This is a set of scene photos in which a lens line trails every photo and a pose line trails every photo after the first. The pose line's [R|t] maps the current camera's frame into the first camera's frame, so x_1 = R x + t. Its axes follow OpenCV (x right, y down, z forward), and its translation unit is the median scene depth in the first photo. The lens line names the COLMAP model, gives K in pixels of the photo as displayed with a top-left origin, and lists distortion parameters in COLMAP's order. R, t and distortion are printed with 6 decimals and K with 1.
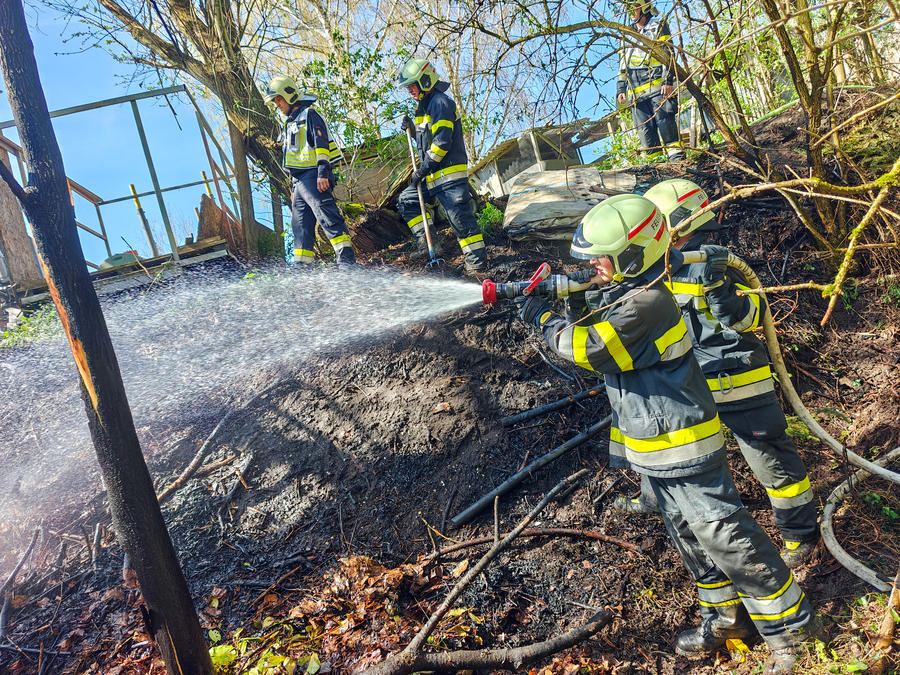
lens RADIAL K [[623.5, 0, 452.4], [0, 623.5, 342.6], [0, 0, 1]] dist [0.047762, -0.051404]
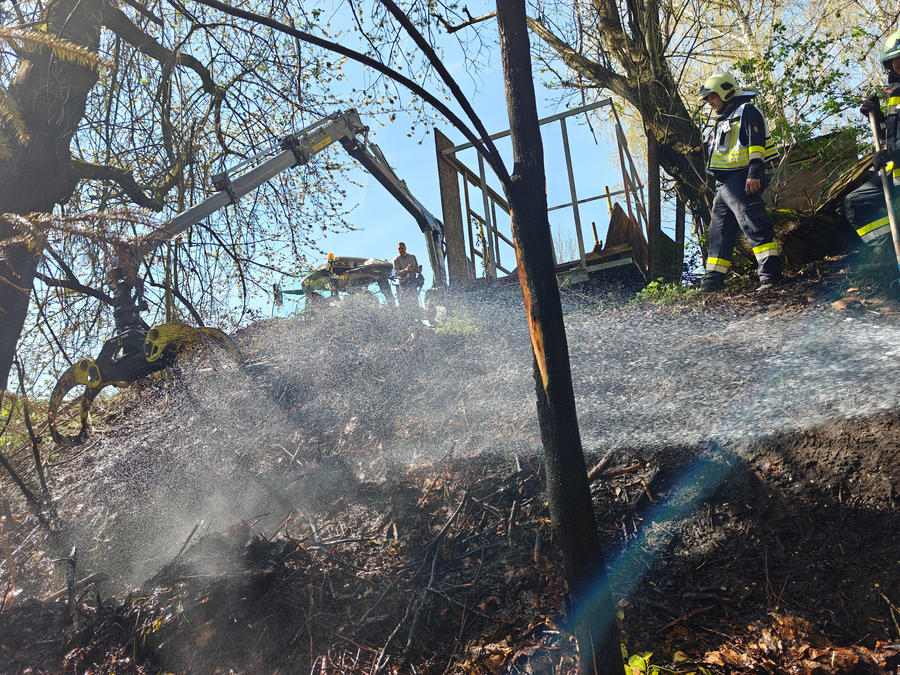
lens RADIAL K [[623.5, 0, 452.4], [0, 623.5, 342.6], [0, 0, 1]] dist [0.047762, -0.051404]
pose [[0.837838, 0.098070, -0.537038, -0.092883], [-0.114816, 0.993384, 0.002279, 0.027157], [0.533709, 0.059751, 0.843555, 0.035577]]
